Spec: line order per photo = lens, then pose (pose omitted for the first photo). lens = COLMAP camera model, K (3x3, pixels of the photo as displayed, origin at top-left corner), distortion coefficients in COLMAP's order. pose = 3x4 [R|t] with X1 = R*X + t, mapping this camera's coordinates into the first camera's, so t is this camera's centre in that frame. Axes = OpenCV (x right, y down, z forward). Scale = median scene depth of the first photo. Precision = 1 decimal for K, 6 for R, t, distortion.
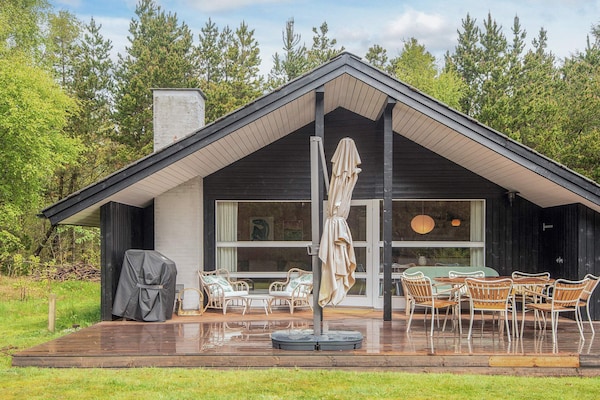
lens RADIAL K [[706.6, 0, 300.0], [0, 706.6, 200.0], [0, 0, 1]] dist [0.026581, 0.020182]
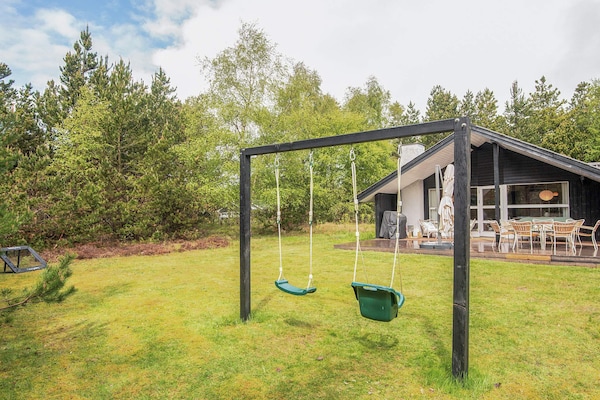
lens RADIAL K [[392.5, 0, 300.0], [0, 392.5, 200.0], [0, 0, 1]] dist [0.002777, 0.000642]
pose [[0.783198, -0.033750, -0.620855, 0.345176], [0.057768, 0.998157, 0.018614, -0.012199], [0.619082, -0.050444, 0.783704, -0.258629]]
